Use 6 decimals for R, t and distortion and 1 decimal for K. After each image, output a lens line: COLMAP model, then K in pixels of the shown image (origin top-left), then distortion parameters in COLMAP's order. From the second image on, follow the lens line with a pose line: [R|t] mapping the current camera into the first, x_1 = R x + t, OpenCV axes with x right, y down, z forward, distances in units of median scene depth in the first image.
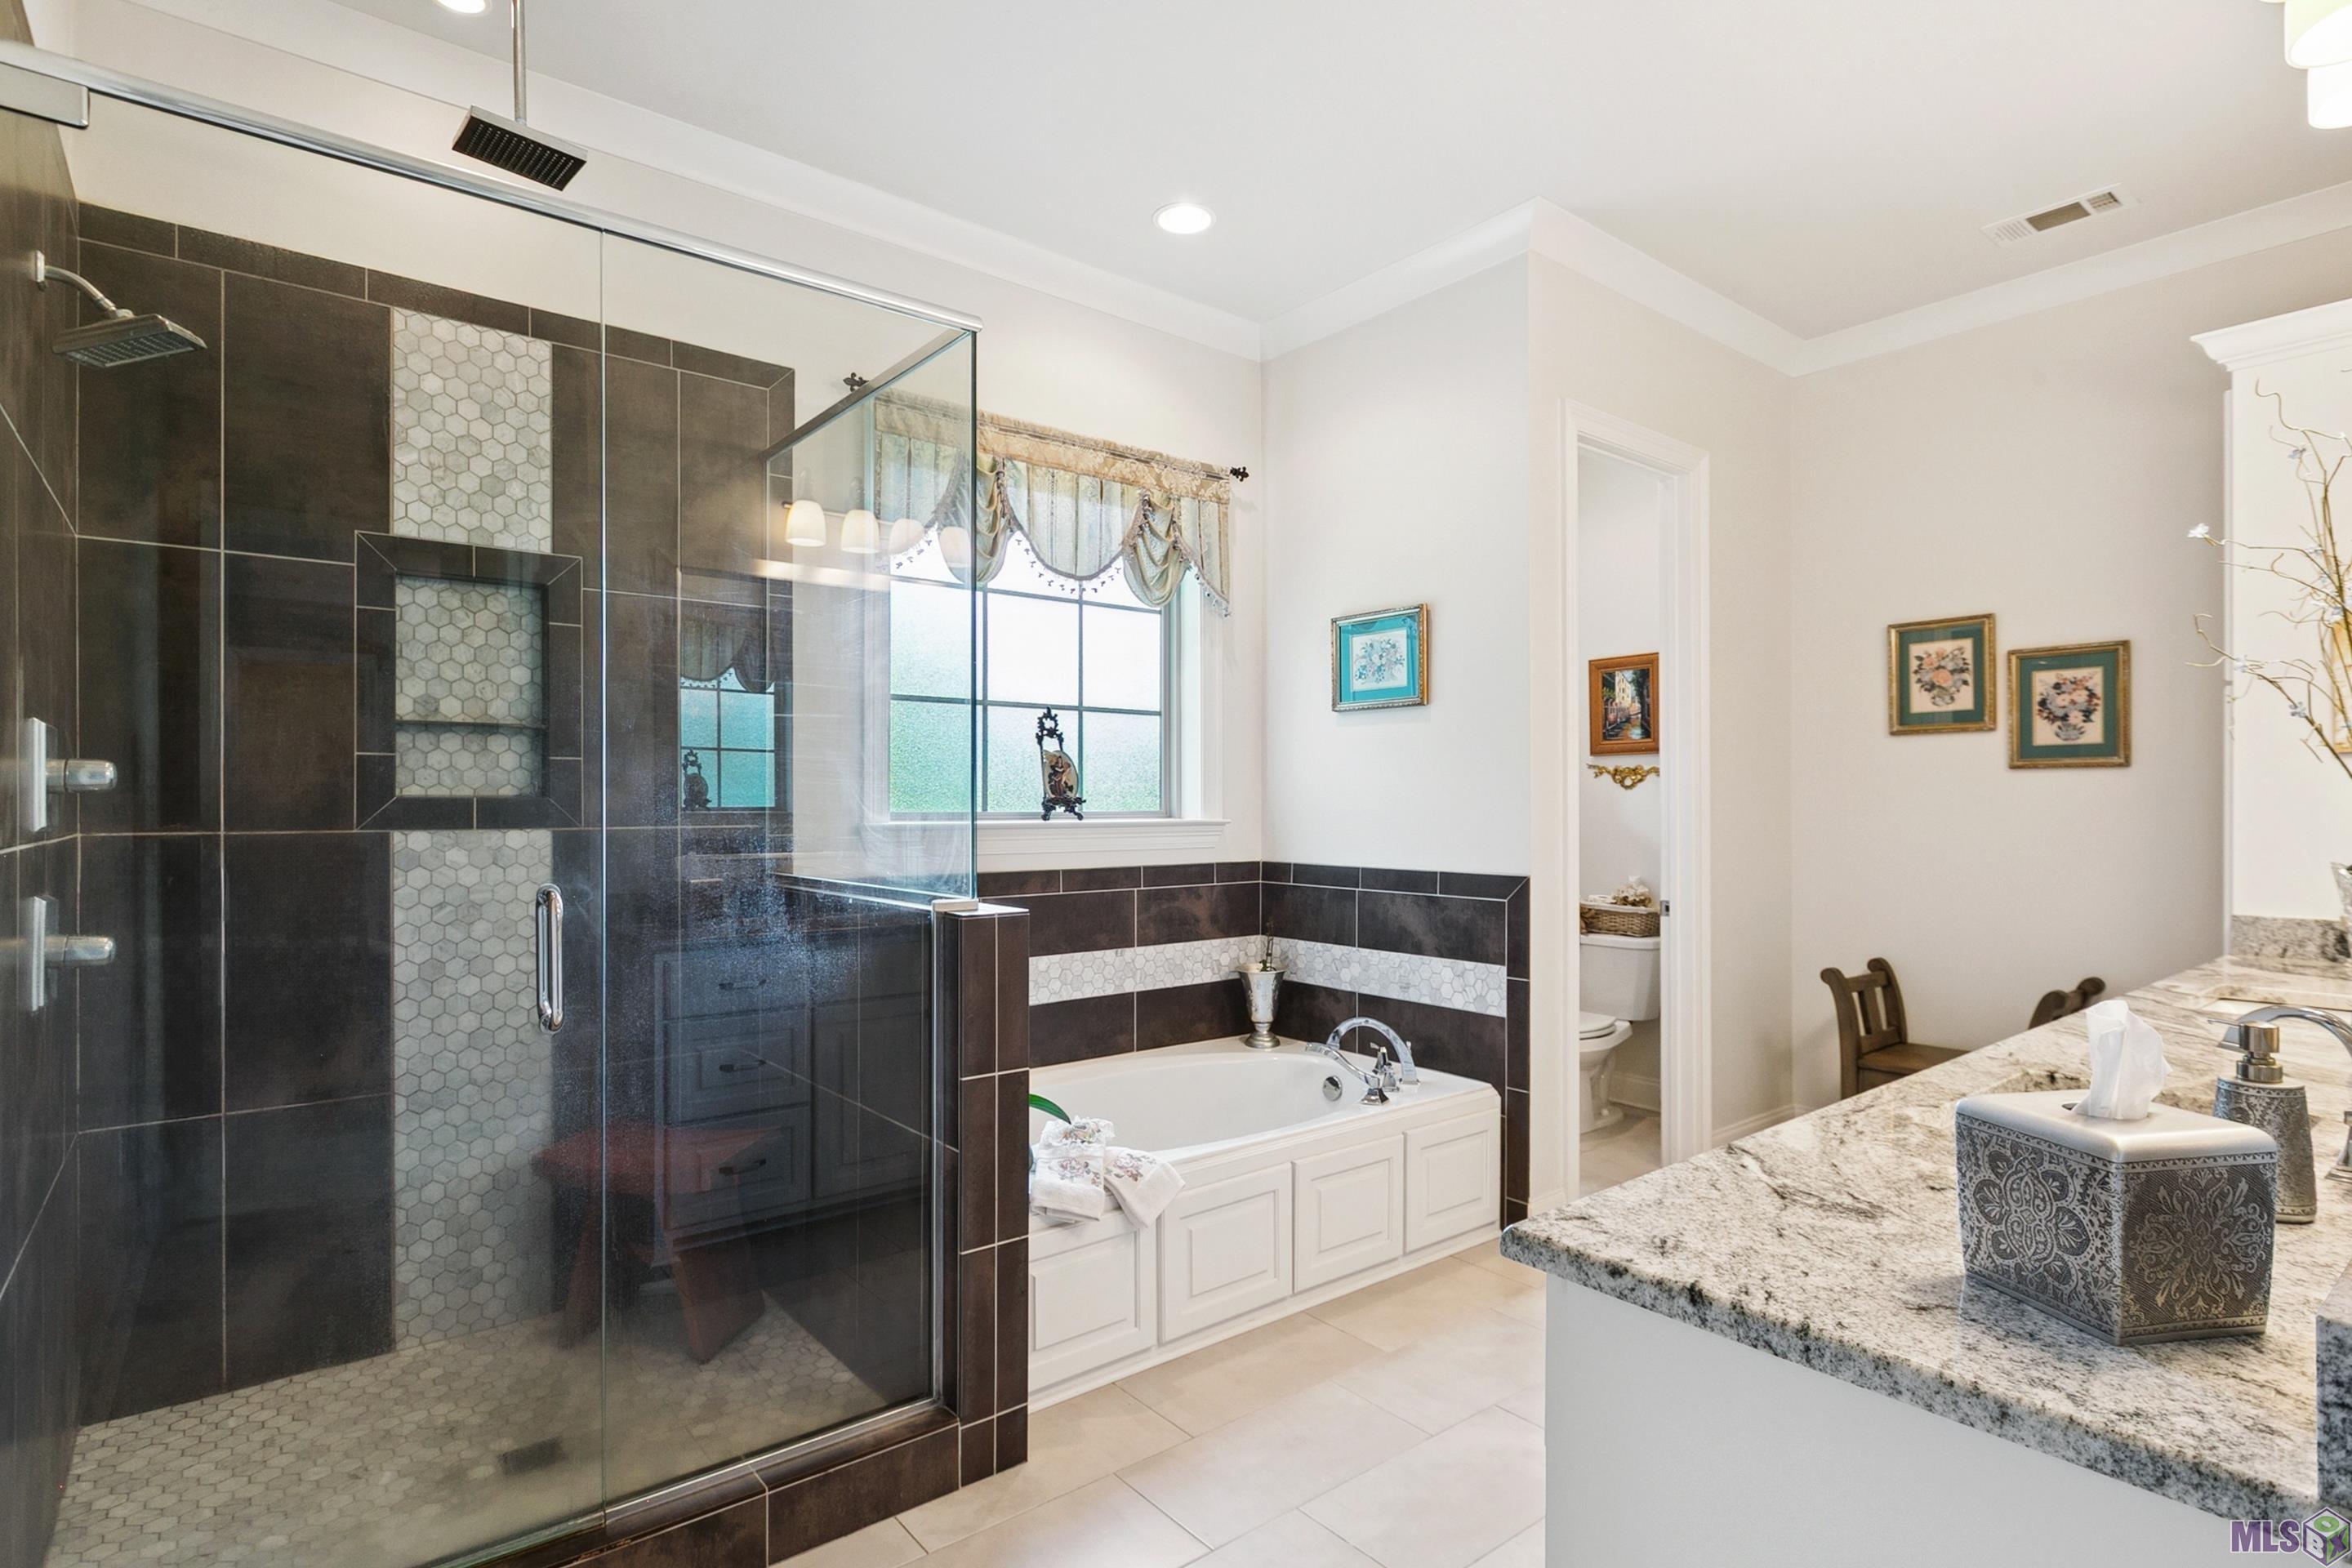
lens RADIAL K [[1181.0, 0, 1176.0], [0, 1181.0, 784.0], [0, 0, 1]] dist [-0.000186, -0.000230]
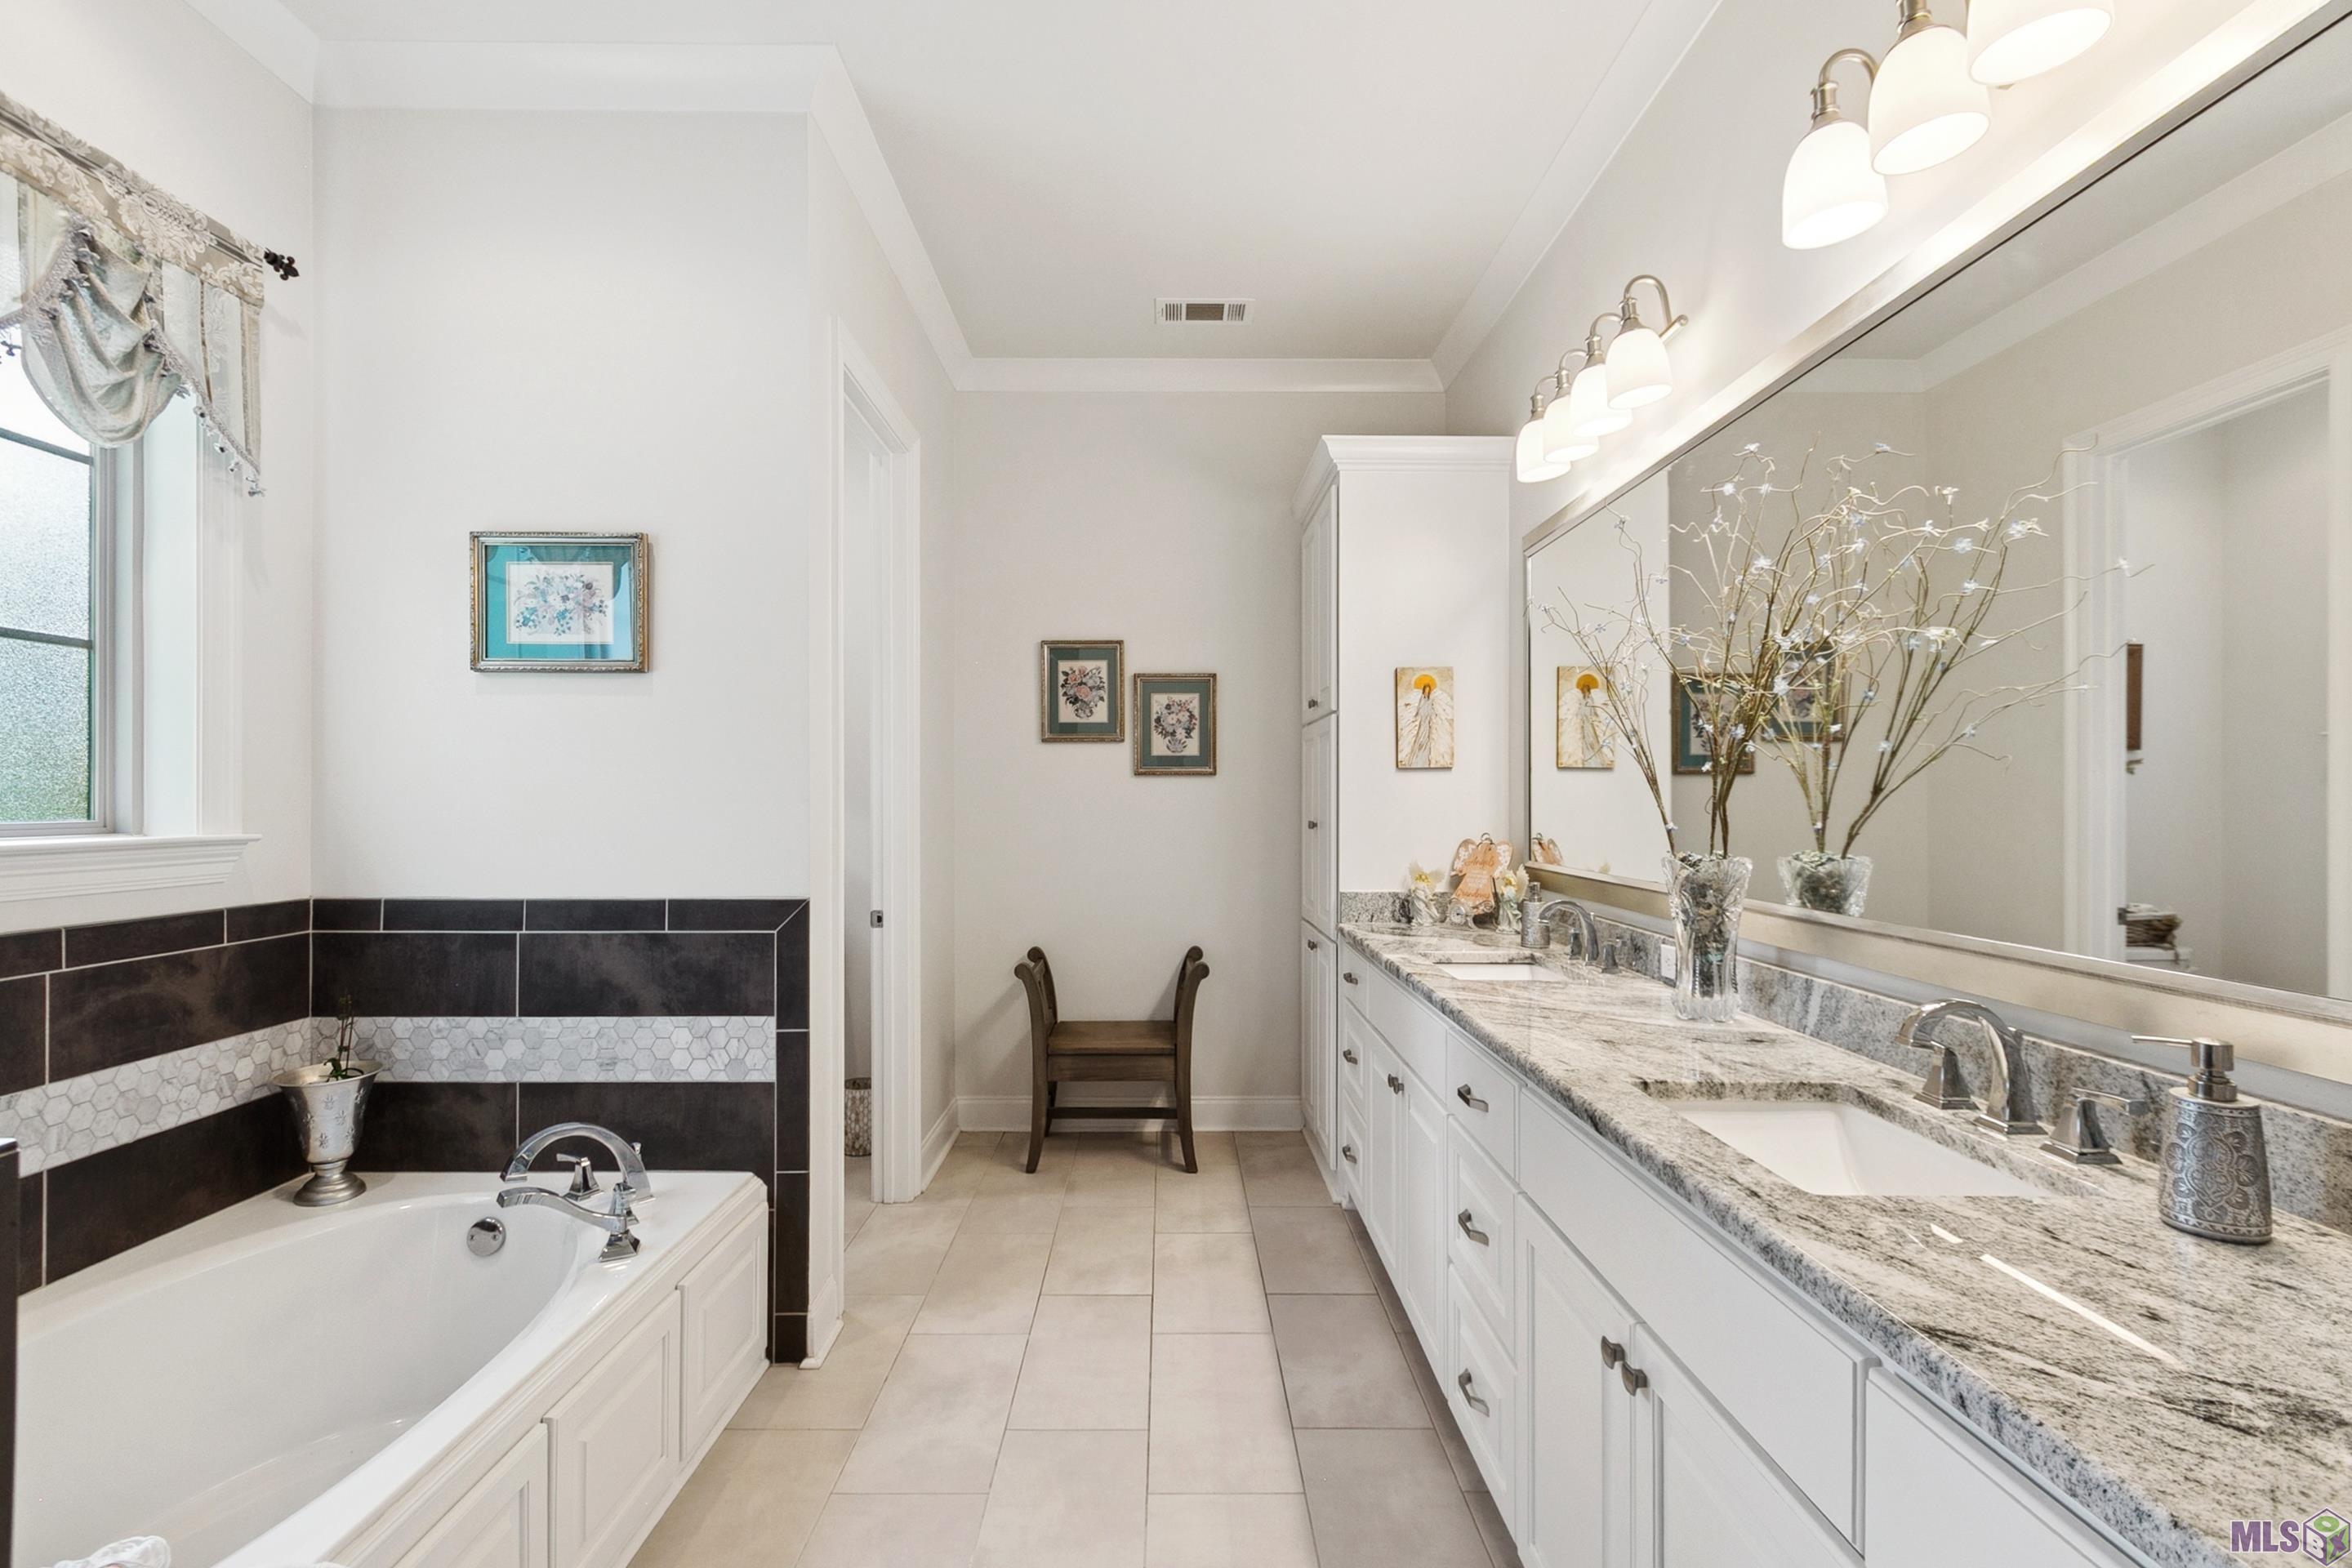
lens RADIAL K [[1058.5, 0, 1175.4], [0, 1058.5, 790.8], [0, 0, 1]] dist [0.003701, 0.000329]
pose [[0.620168, 0.006815, 0.784439, -0.093733], [-0.014428, 0.999892, 0.002719, -0.000427], [-0.784336, -0.013004, 0.620200, 0.315930]]
